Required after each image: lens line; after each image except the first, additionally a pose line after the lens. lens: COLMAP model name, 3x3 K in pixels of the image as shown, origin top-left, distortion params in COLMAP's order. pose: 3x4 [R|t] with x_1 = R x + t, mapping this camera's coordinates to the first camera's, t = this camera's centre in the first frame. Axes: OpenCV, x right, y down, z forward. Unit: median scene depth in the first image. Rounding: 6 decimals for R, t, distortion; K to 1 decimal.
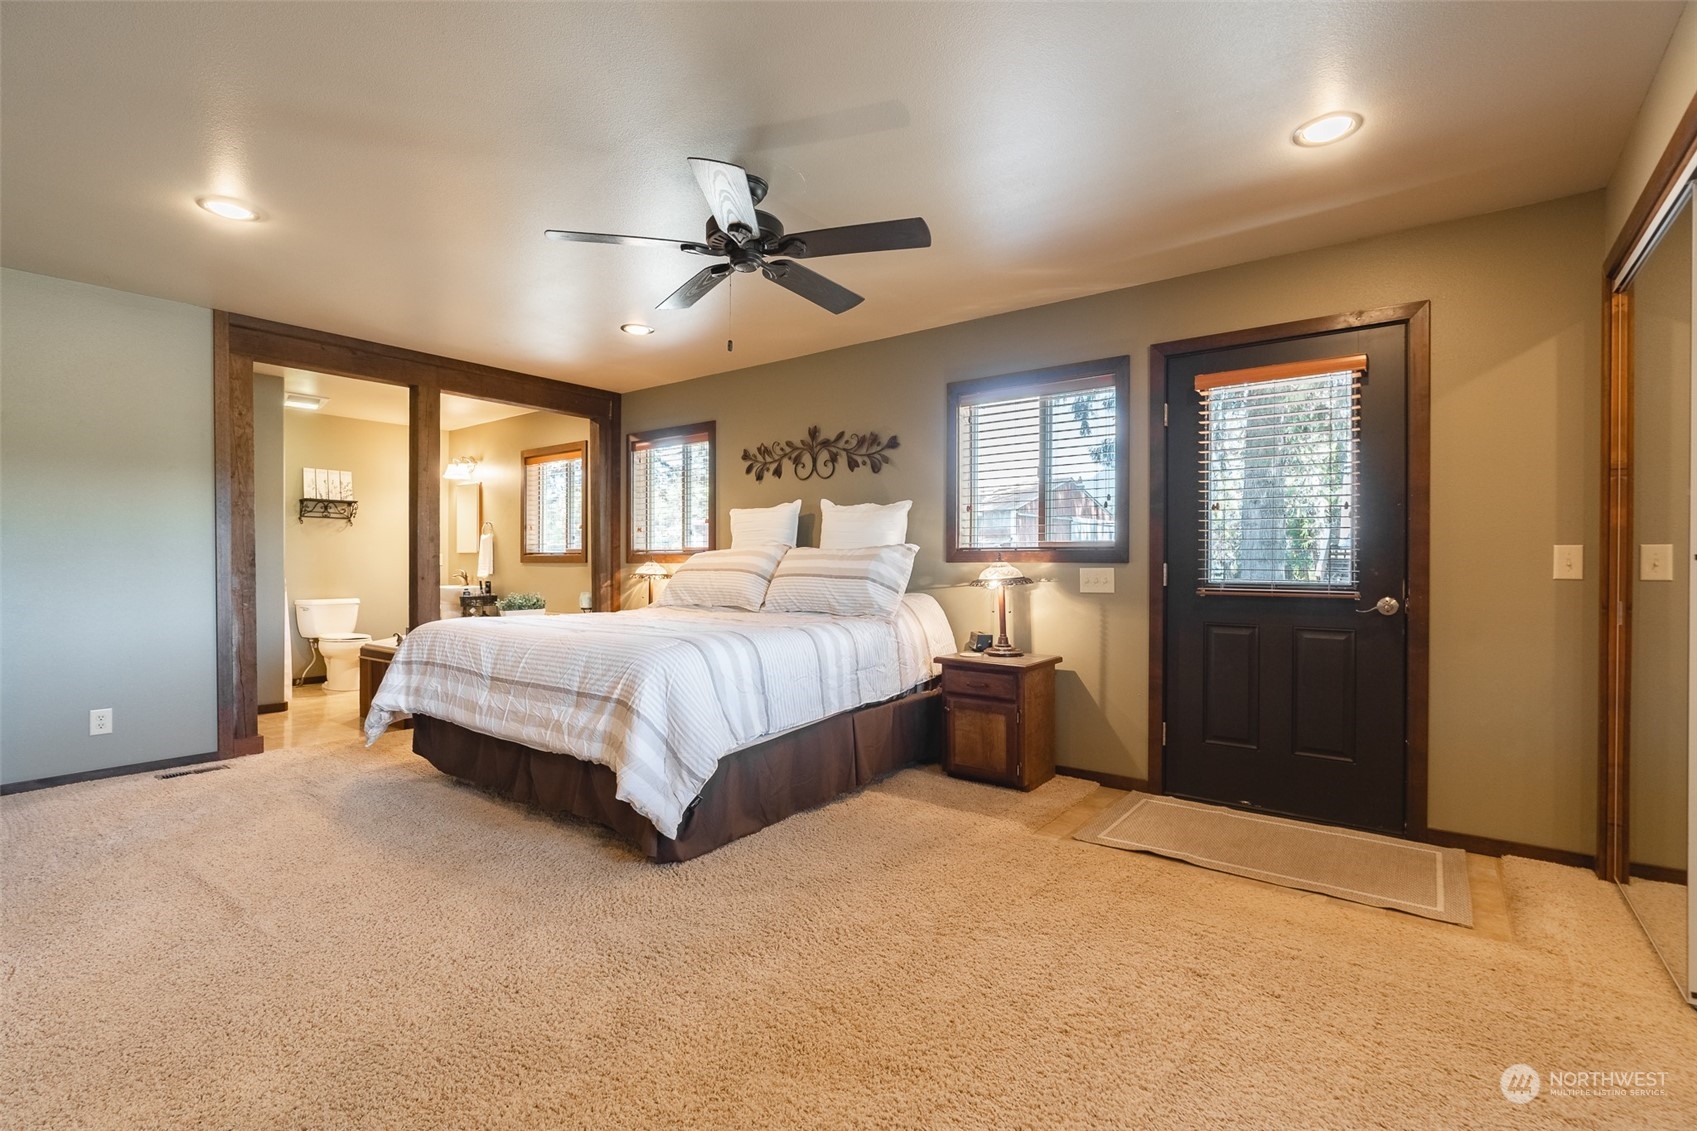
lens RADIAL K [[775.4, 0, 857.8], [0, 775.4, 562.5], [0, 0, 1]] dist [-0.006384, 0.000267]
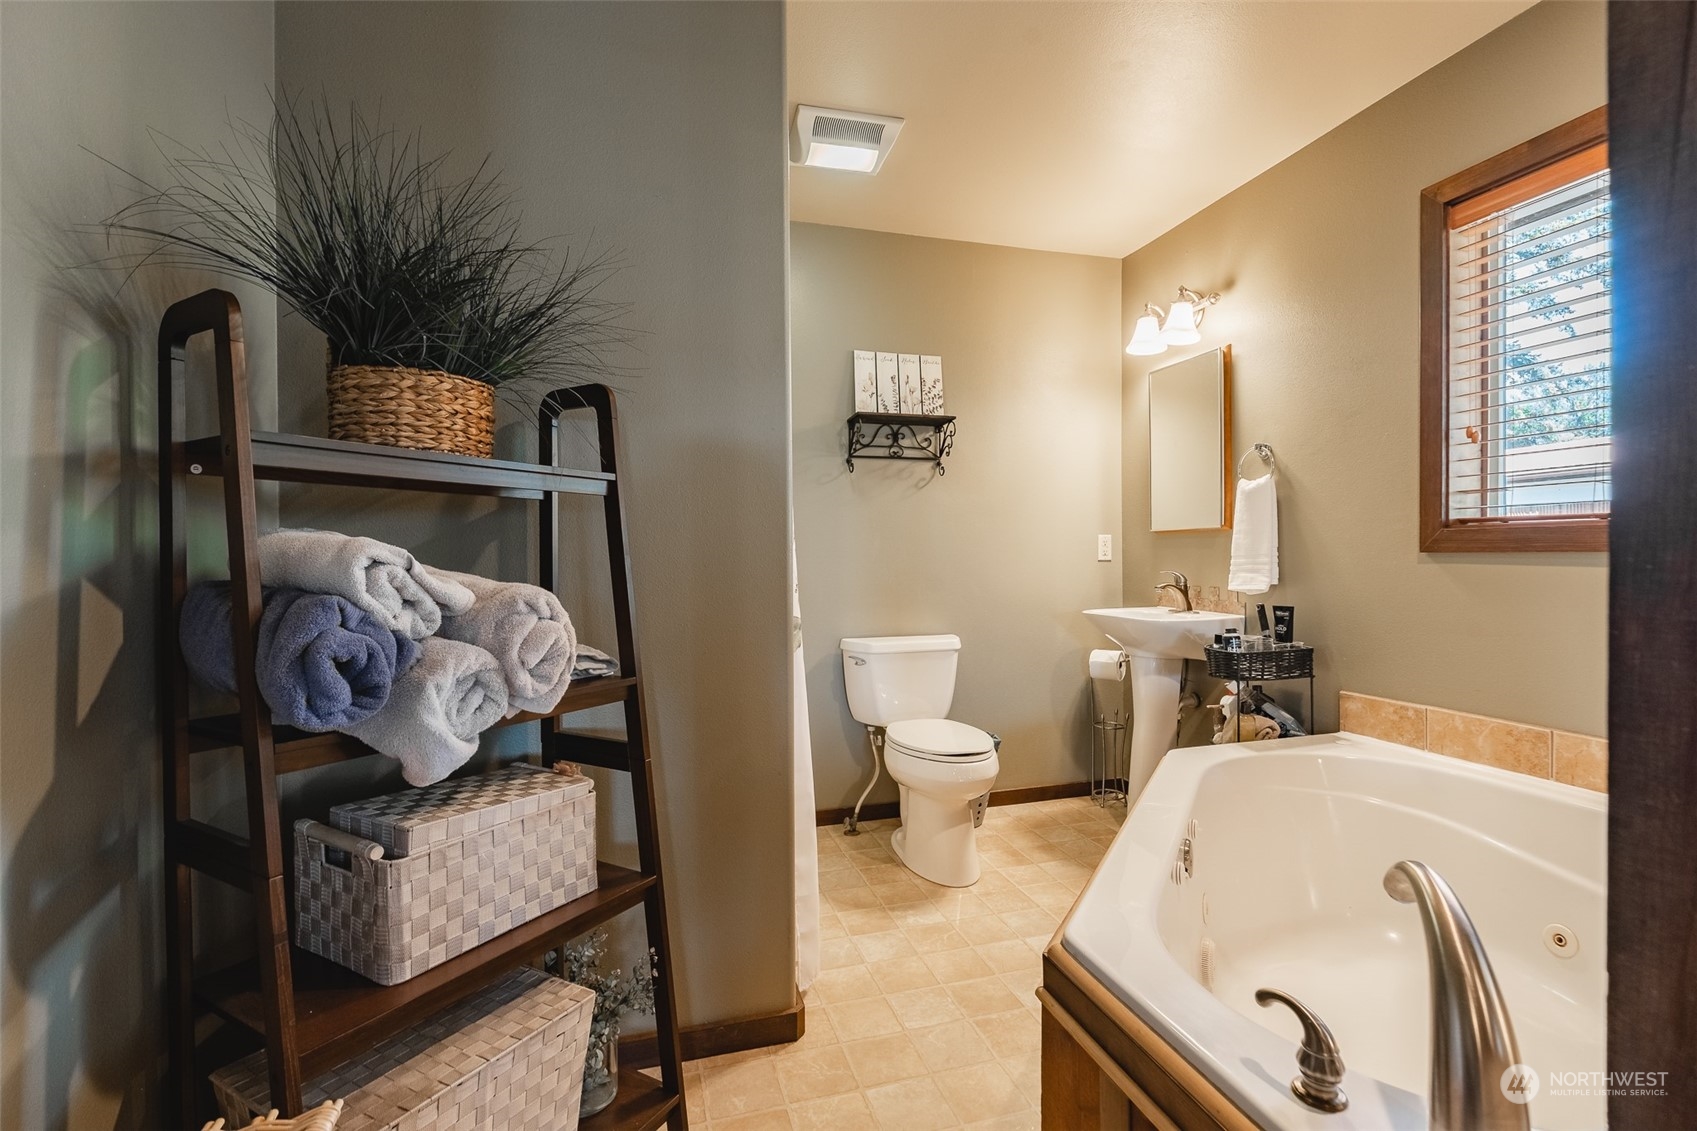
lens RADIAL K [[773.3, 0, 854.4], [0, 773.3, 547.8], [0, 0, 1]] dist [-0.002576, 0.000527]
pose [[0.797297, -0.010828, -0.603490, -0.430757], [0.009149, 0.999941, -0.005854, -0.002178], [0.603518, -0.000854, 0.797349, 0.618787]]
